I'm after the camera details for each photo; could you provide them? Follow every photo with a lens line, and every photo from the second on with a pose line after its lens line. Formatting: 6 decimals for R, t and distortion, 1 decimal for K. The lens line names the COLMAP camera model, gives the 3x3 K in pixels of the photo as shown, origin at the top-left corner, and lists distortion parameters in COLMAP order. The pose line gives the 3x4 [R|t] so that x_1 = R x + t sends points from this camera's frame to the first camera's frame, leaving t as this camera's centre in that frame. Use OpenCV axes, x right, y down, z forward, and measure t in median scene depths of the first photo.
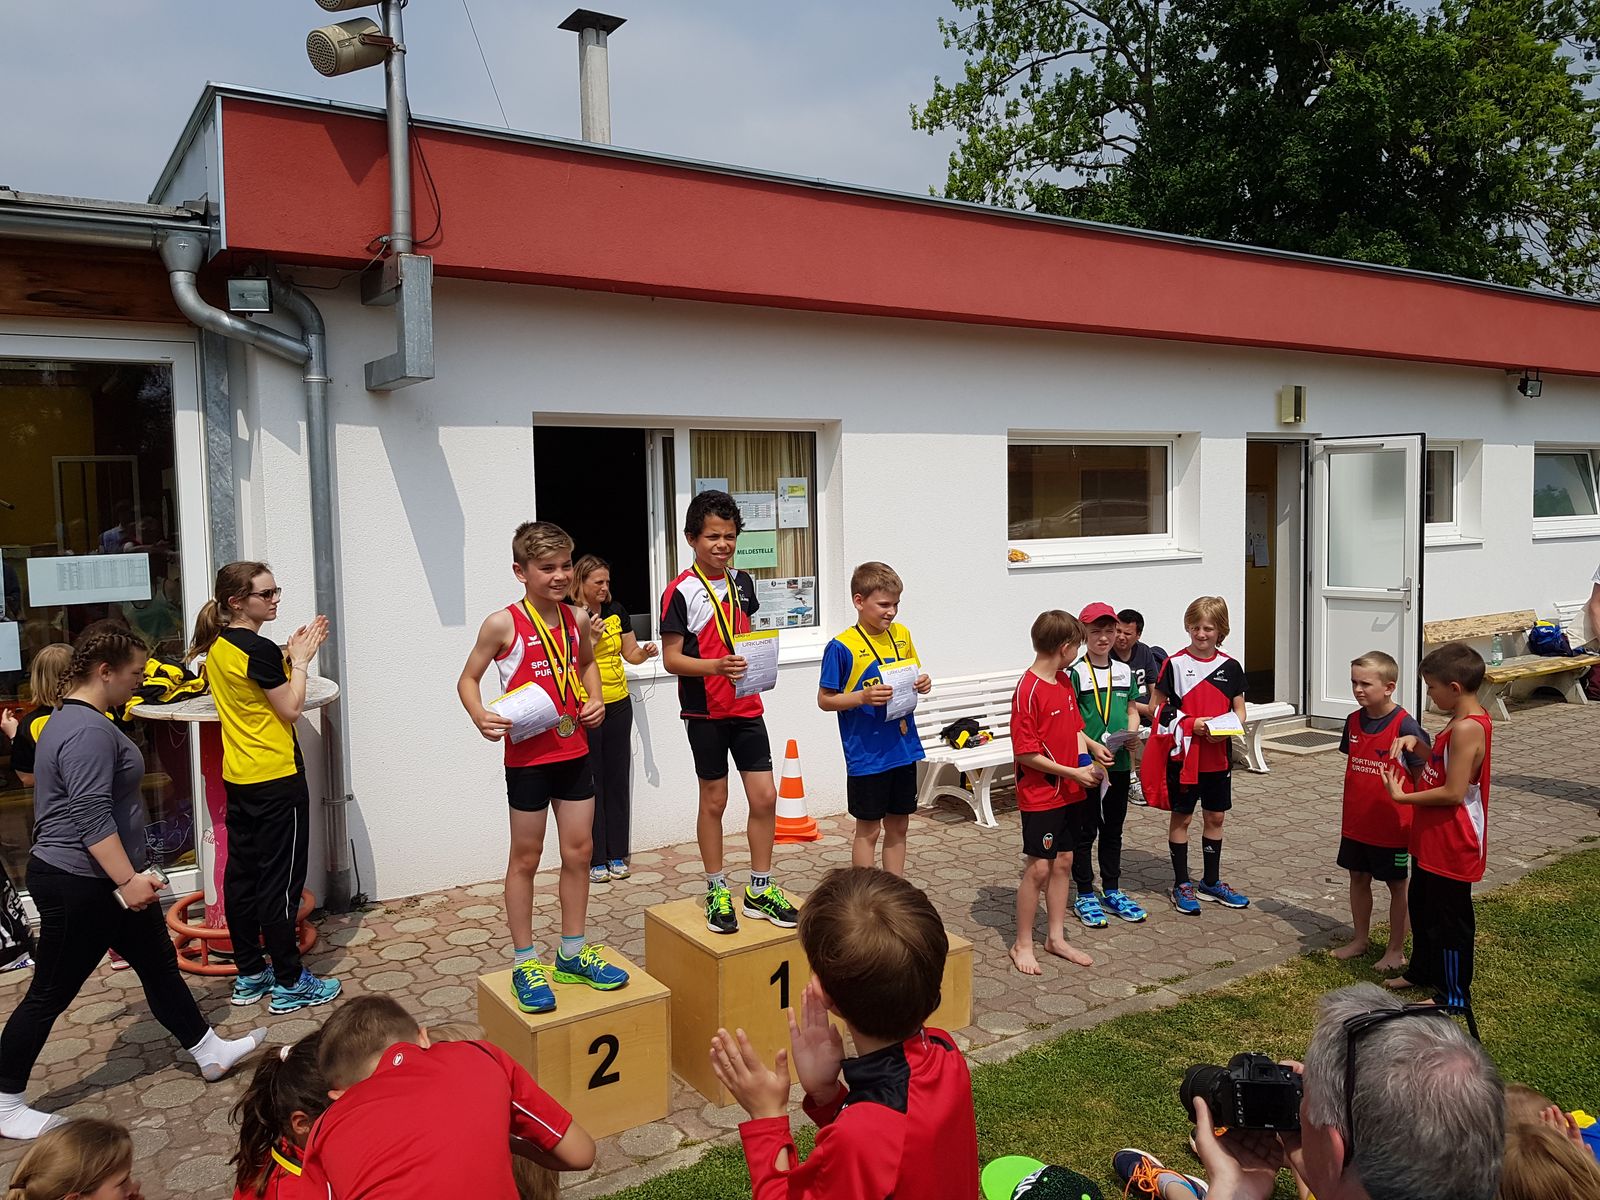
lens RADIAL K [[1265.2, 0, 830.6], [0, 1265.2, 596.8], [0, 0, 1]] dist [0.059461, -0.091023]
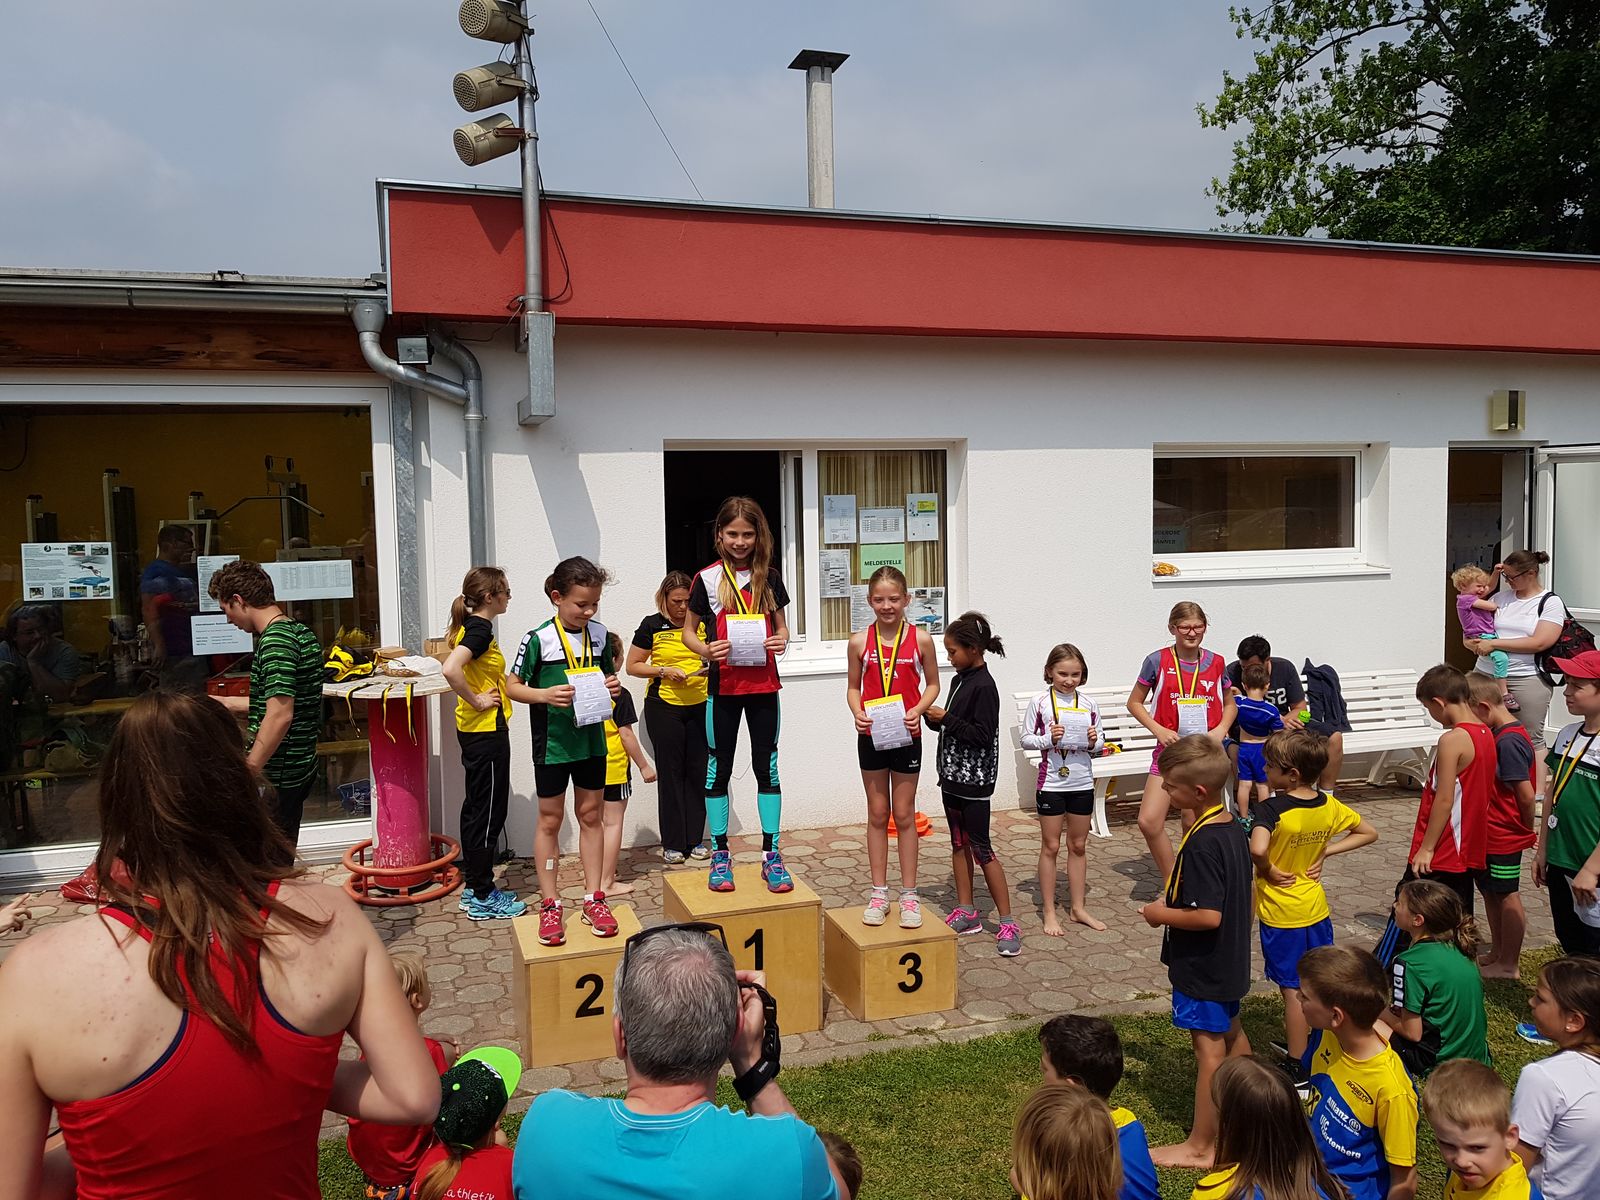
lens RADIAL K [[1265.2, 0, 800.0], [0, 1265.2, 600.0], [0, 0, 1]] dist [0.073163, -0.134894]
pose [[0.962487, 0.021834, -0.270447, 0.210765], [-0.021314, 0.999761, 0.004860, -0.010788], [0.270488, 0.001087, 0.962723, -0.062585]]
